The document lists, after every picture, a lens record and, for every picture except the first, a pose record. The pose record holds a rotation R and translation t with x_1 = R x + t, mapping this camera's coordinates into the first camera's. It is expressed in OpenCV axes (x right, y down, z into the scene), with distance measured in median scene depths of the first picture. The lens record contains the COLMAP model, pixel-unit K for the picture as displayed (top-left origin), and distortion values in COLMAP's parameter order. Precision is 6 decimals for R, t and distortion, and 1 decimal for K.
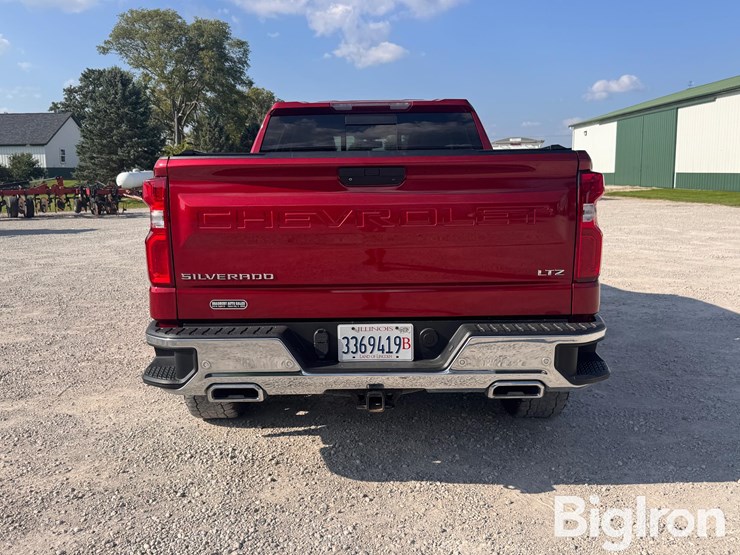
lens RADIAL K [[683.2, 0, 370.0], [0, 683.2, 277.5], [0, 0, 1]] dist [0.125479, -0.231330]
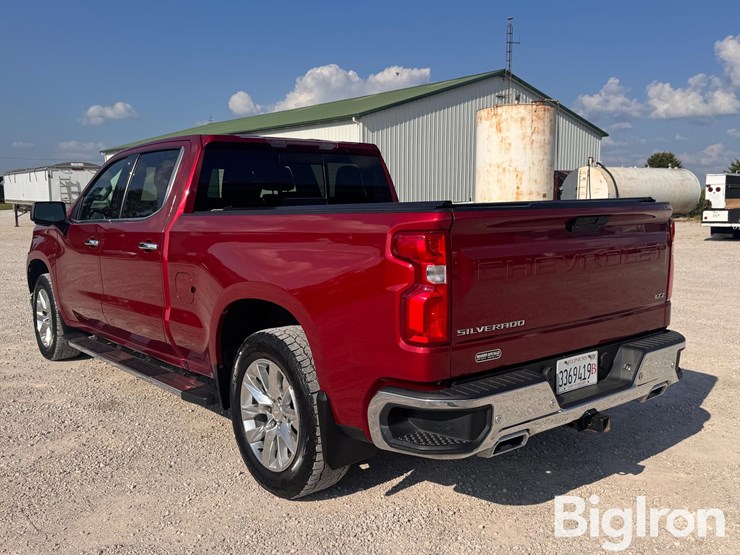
lens RADIAL K [[683.2, 0, 370.0], [0, 683.2, 277.5], [0, 0, 1]] dist [0.125479, -0.231330]
pose [[0.771530, -0.067556, 0.632596, -0.954167], [0.090420, 0.995896, -0.003926, -0.084556], [-0.629734, 0.060229, 0.774472, 0.330553]]
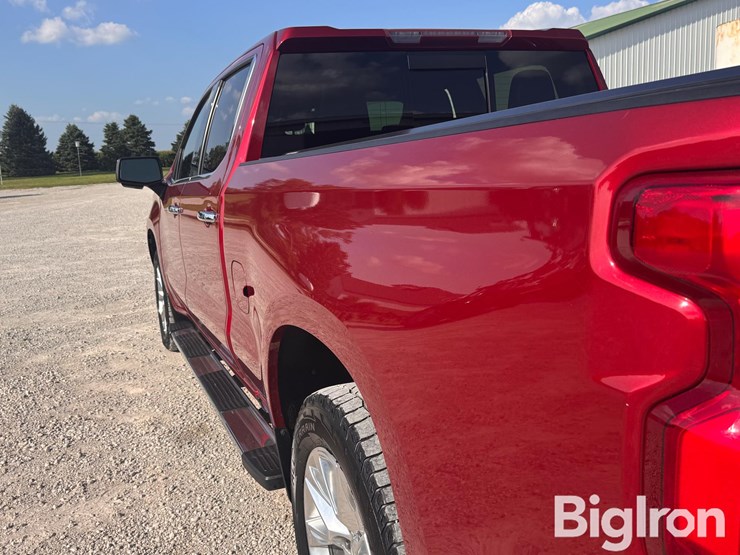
lens RADIAL K [[685.7, 0, 363.6], [0, 685.7, 289.7], [0, 0, 1]] dist [0.089829, -0.188074]
pose [[0.923724, -0.111567, 0.366452, -0.517134], [0.099400, 0.993689, 0.051972, -0.129685], [-0.369938, -0.011582, 0.928984, 0.830509]]
